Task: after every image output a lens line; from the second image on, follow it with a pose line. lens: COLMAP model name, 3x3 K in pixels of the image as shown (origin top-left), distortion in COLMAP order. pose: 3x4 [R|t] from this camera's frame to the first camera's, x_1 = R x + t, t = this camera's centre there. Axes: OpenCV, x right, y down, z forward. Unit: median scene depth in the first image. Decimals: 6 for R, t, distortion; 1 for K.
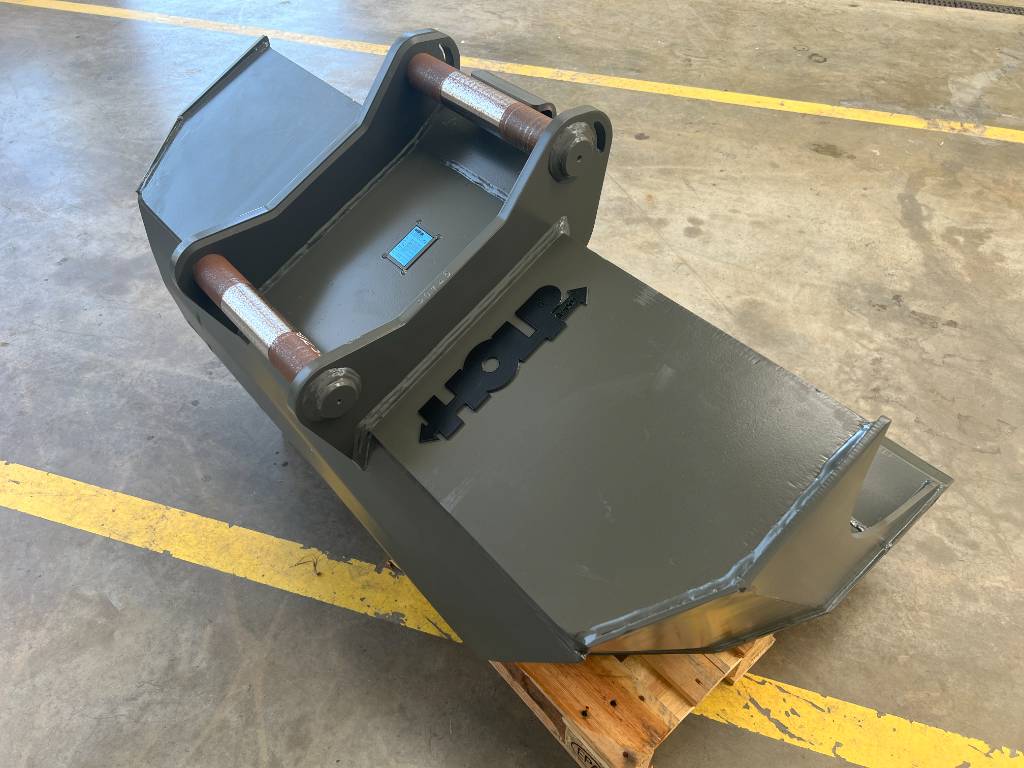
lens RADIAL K [[773.1, 0, 513.6], [0, 773.1, 388.0], [0, 0, 1]] dist [0.051760, -0.052869]
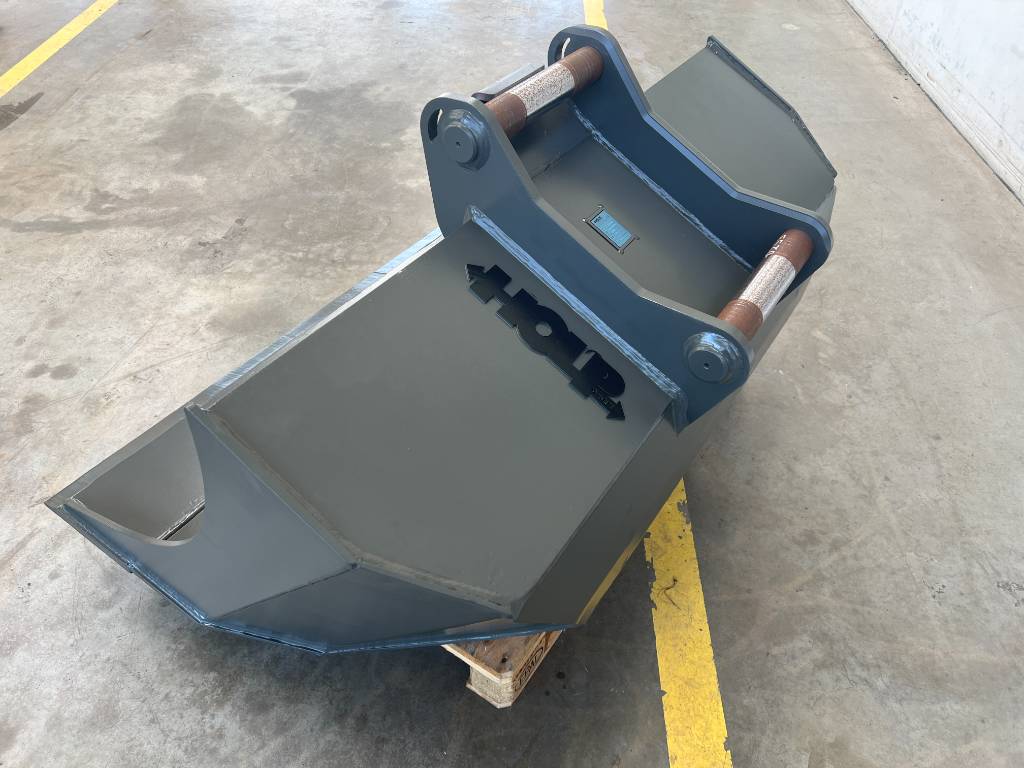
lens RADIAL K [[773.1, 0, 515.5], [0, 773.1, 385.9], [0, 0, 1]] dist [0.051760, -0.052869]
pose [[-0.272779, -0.670051, 0.690379, -0.723426], [0.655439, 0.395869, 0.643186, -0.643615], [-0.704267, 0.627949, 0.331193, 0.662377]]
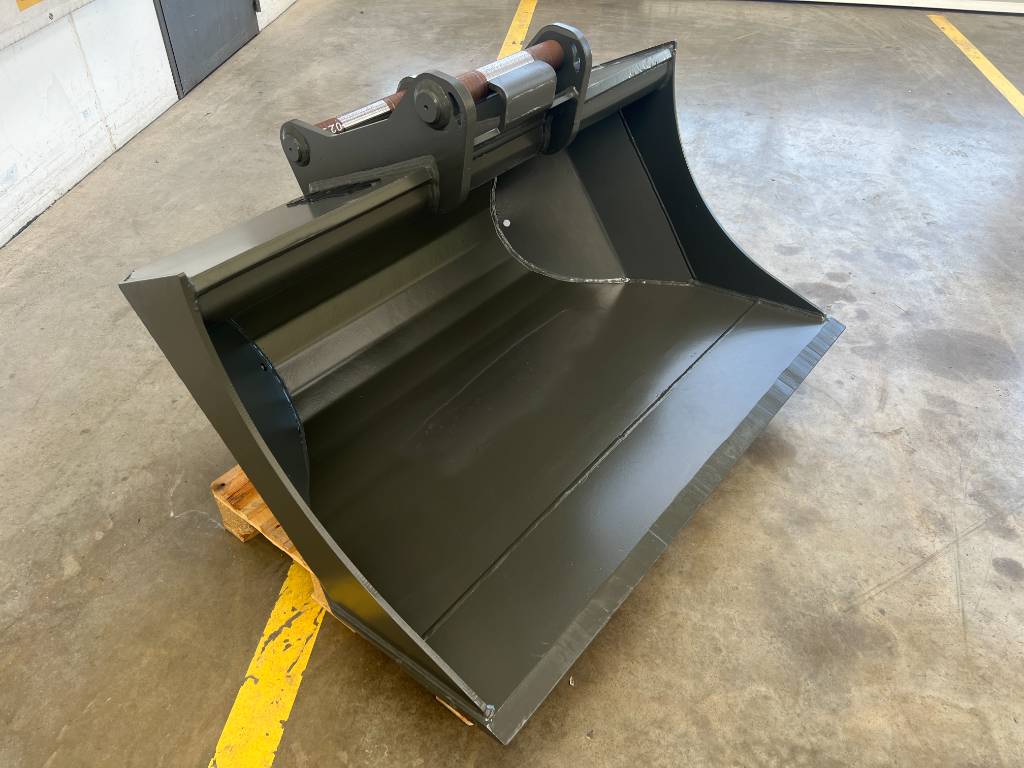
lens RADIAL K [[773.1, 0, 513.3], [0, 773.1, 386.1], [0, 0, 1]] dist [0.051760, -0.052869]
pose [[0.181895, 0.643342, -0.743656, 0.882643], [-0.705909, 0.611921, 0.356714, -0.373458], [0.684548, 0.460069, 0.565447, 0.383783]]
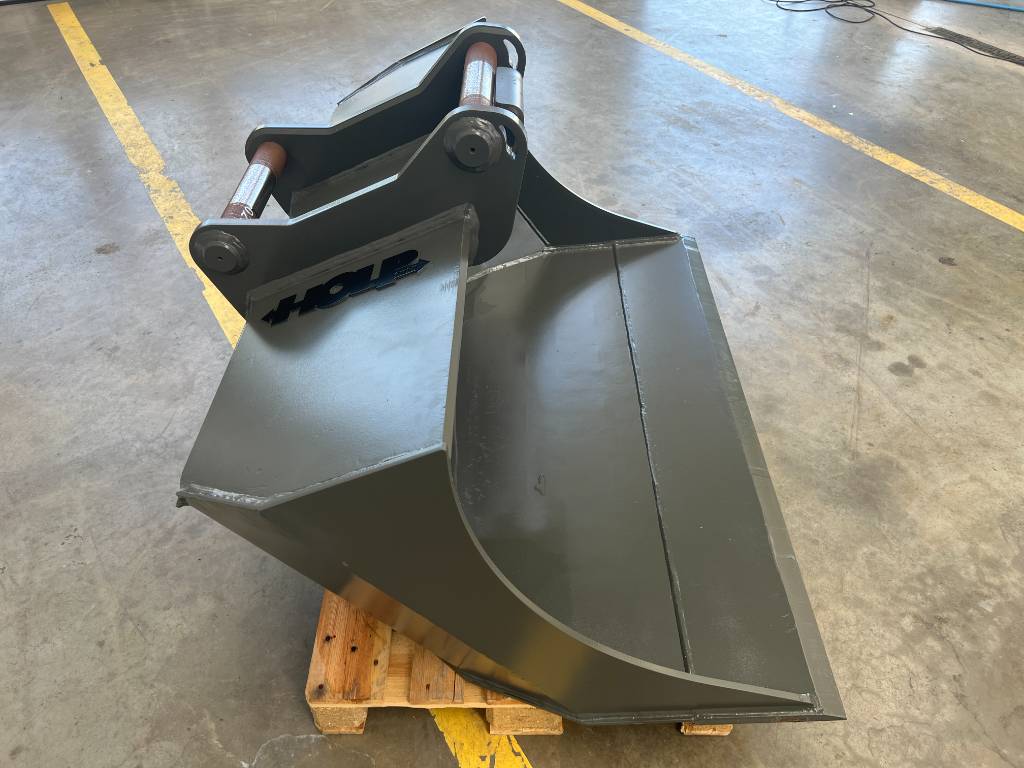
lens RADIAL K [[773.1, 0, 515.4], [0, 773.1, 387.8], [0, 0, 1]] dist [0.051760, -0.052869]
pose [[0.755788, 0.451994, -0.473799, 0.516026], [-0.474262, 0.876753, 0.079876, -0.078907], [0.451508, 0.164336, 0.877003, 0.087907]]
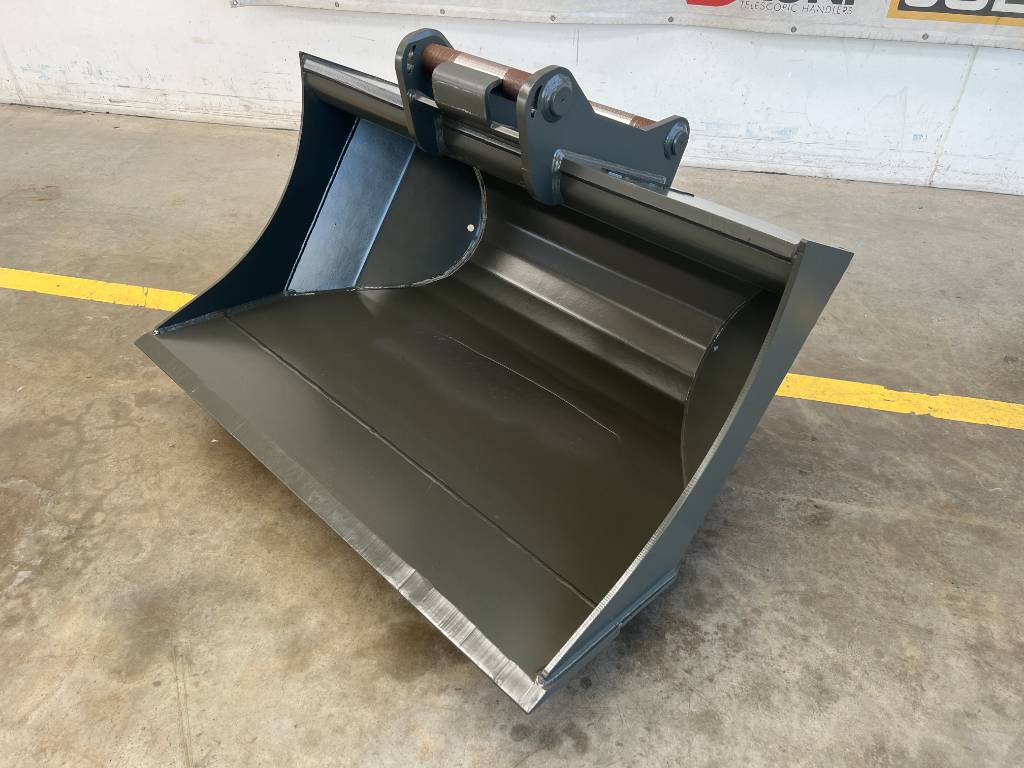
lens RADIAL K [[773.1, 0, 510.5], [0, 773.1, 383.0], [0, 0, 1]] dist [0.051760, -0.052869]
pose [[-0.997431, 0.042559, -0.057626, 0.013313], [-0.052710, 0.108759, 0.992670, -1.162654], [0.048514, 0.993157, -0.106236, 1.194212]]
